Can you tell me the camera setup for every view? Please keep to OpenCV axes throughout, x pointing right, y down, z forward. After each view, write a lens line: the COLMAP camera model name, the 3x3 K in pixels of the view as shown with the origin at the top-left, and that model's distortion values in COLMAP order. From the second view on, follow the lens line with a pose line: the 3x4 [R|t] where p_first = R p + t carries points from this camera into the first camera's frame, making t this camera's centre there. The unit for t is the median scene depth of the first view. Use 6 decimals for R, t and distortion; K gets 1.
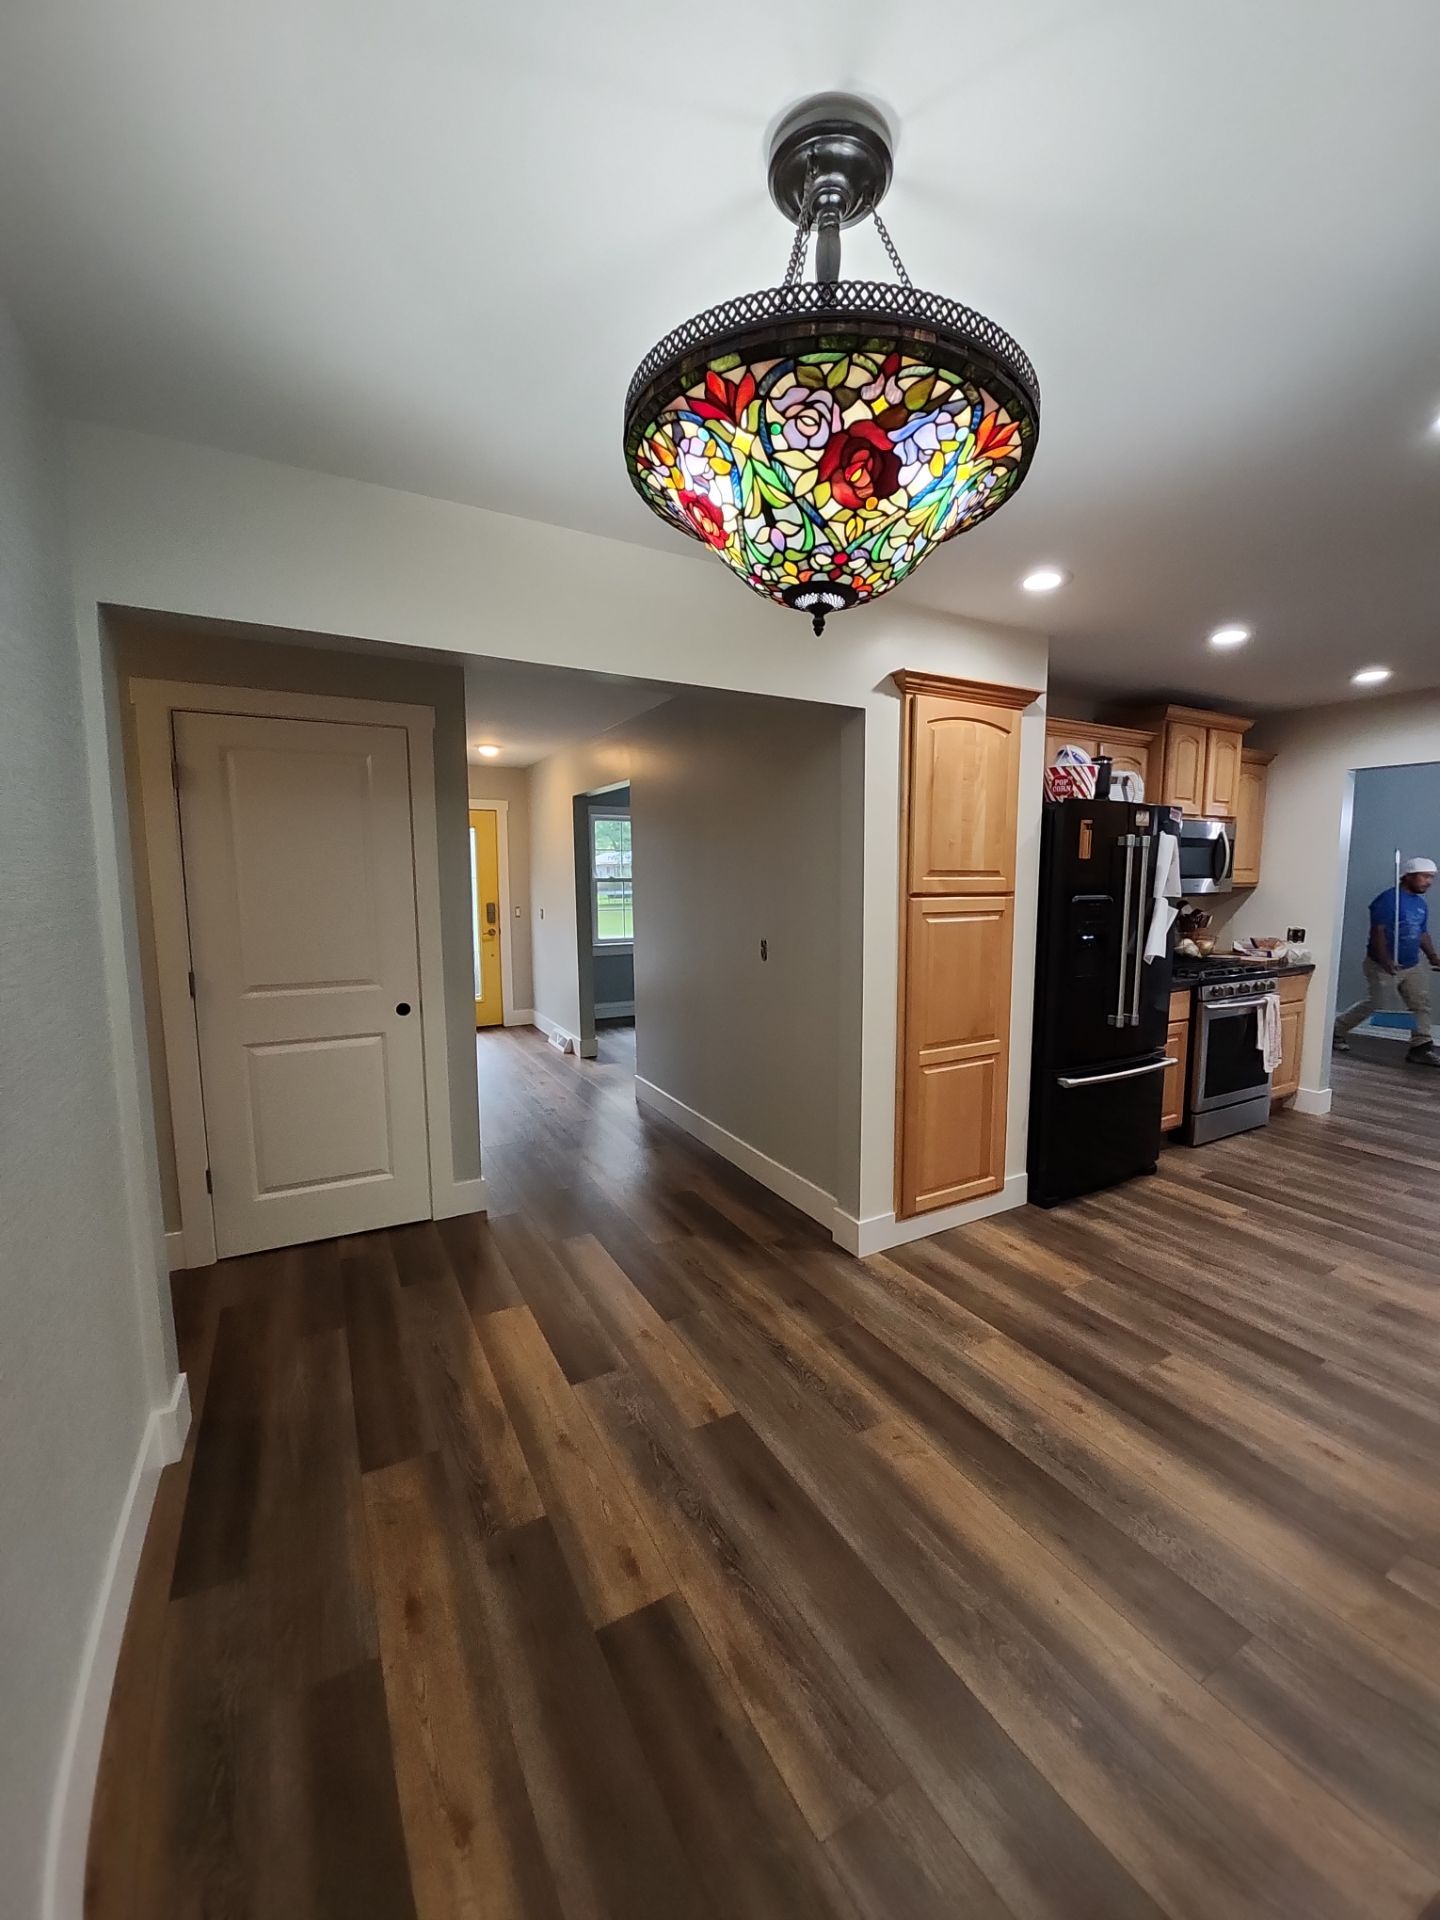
lens RADIAL K [[759.6, 0, 732.3], [0, 759.6, 964.8], [0, 0, 1]] dist [-0.006593, -0.007924]
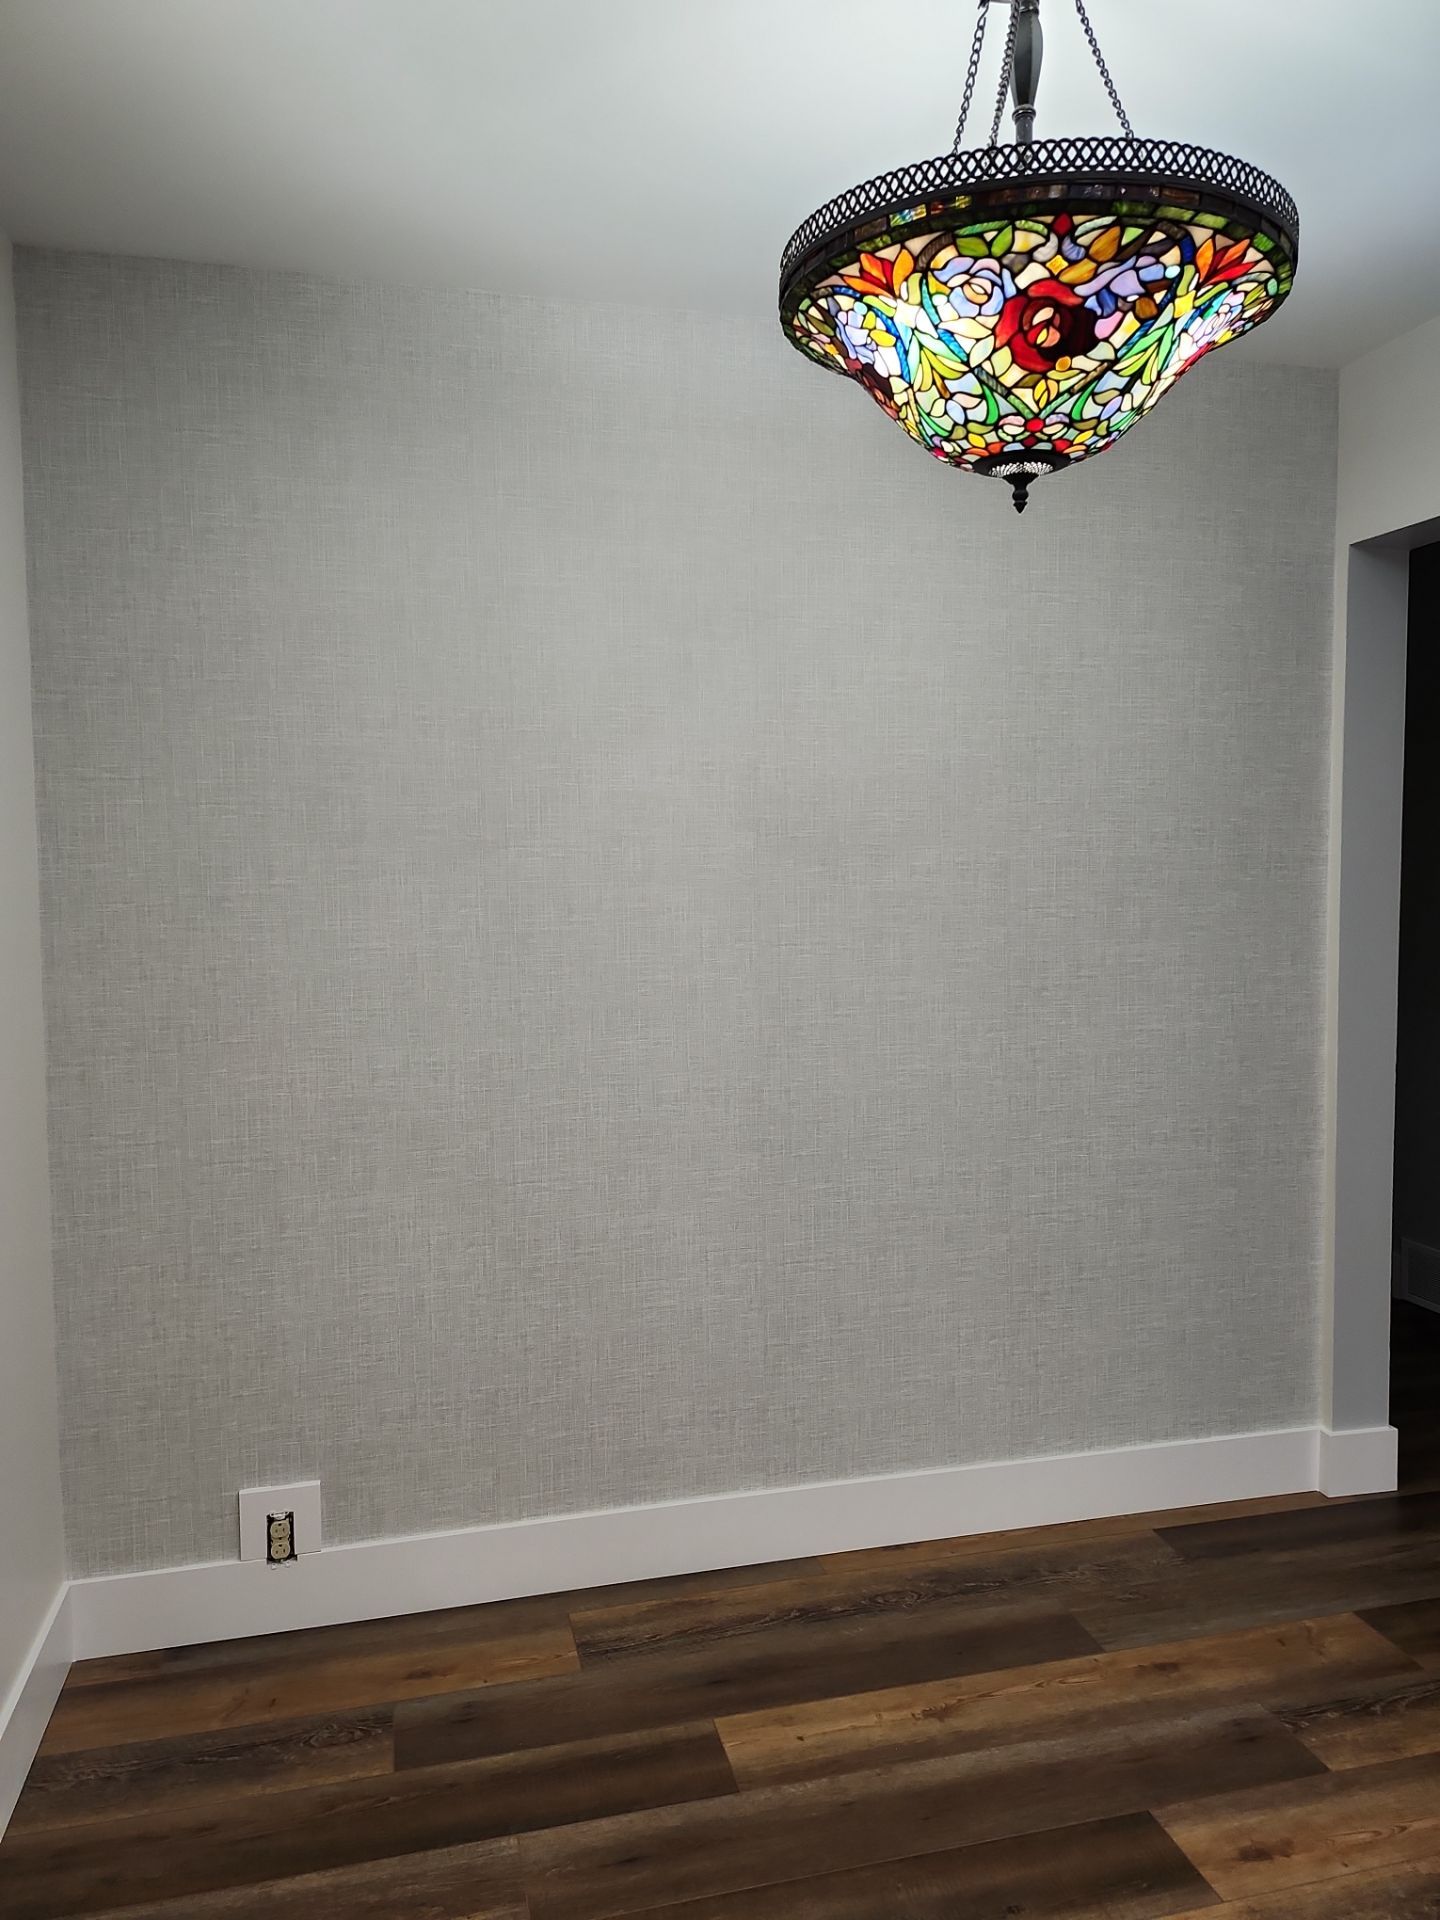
lens RADIAL K [[1346.1, 0, 722.8], [0, 1346.1, 950.4], [0, 0, 1]] dist [0.019584, -0.015537]
pose [[-0.262404, 0.065563, -0.962728, 0.885791], [-0.101495, 0.990280, 0.095103, -0.041480], [0.959605, 0.122668, -0.253199, 0.618913]]
